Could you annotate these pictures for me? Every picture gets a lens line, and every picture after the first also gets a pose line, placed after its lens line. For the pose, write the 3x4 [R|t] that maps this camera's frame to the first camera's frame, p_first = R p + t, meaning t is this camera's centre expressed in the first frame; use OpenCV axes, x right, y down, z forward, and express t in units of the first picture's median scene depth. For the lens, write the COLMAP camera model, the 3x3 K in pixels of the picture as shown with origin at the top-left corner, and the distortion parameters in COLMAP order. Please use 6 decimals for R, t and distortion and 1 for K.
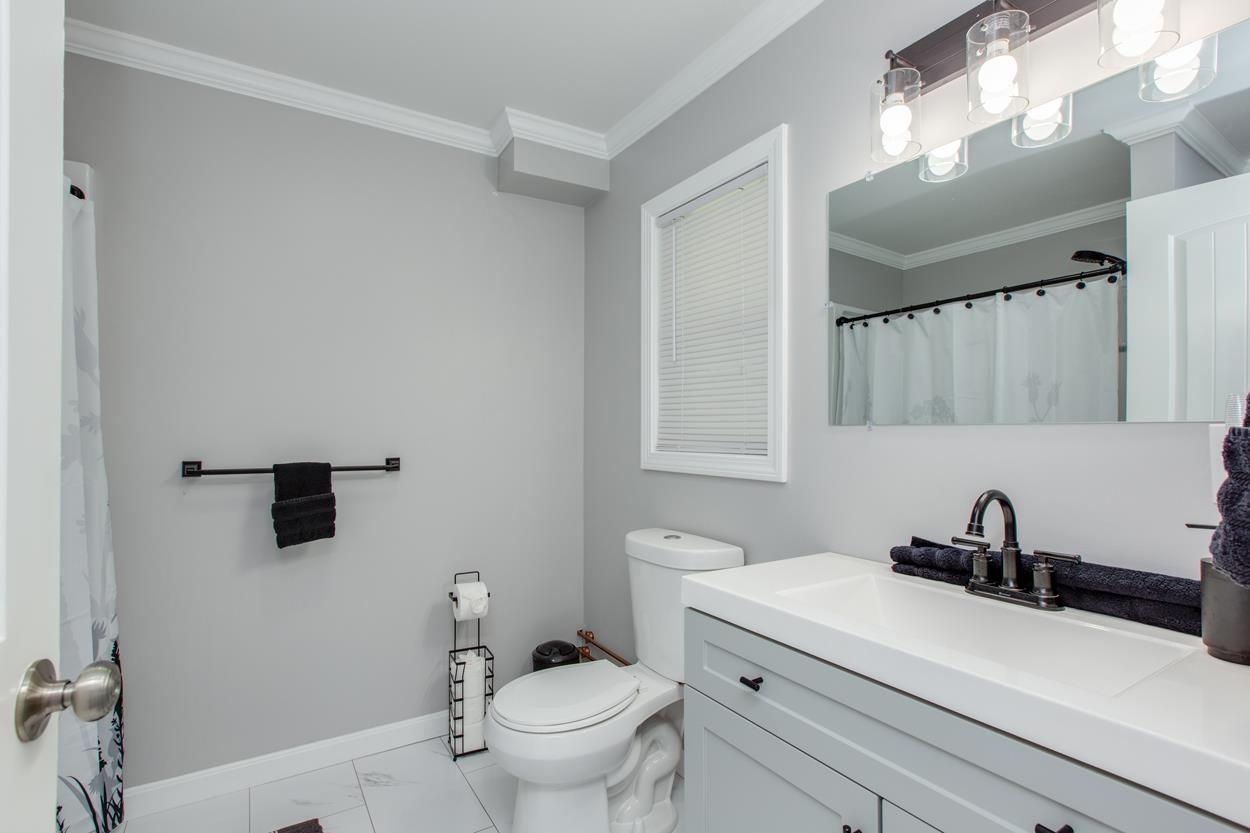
lens RADIAL K [[593.2, 0, 628.8], [0, 593.2, 420.6], [0, 0, 1]] dist [0.009233, -0.001936]
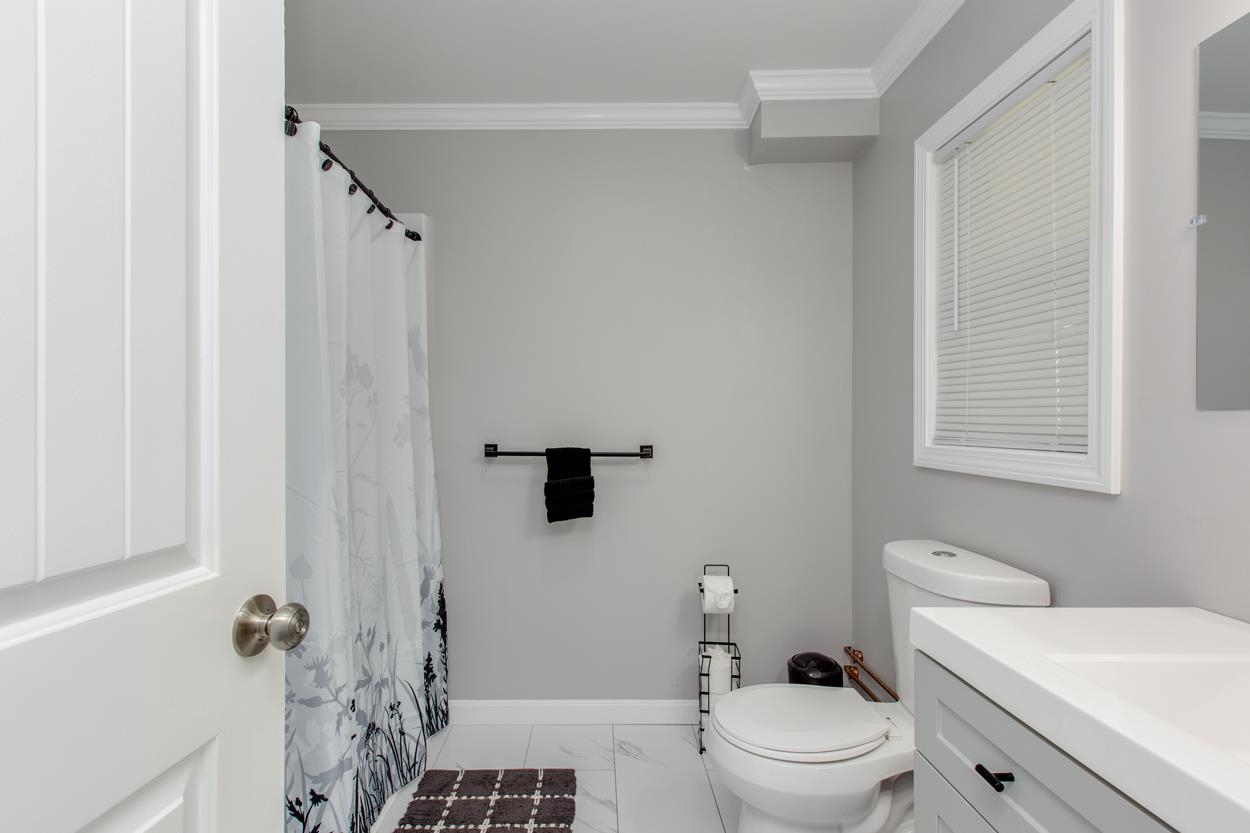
lens RADIAL K [[593.2, 0, 623.1], [0, 593.2, 418.2], [0, 0, 1]] dist [0.009233, -0.001936]
pose [[0.852929, -0.000459, -0.522027, 0.123486], [0.007240, 0.999914, 0.010950, 0.004068], [0.521977, -0.013119, 0.852858, 0.108571]]
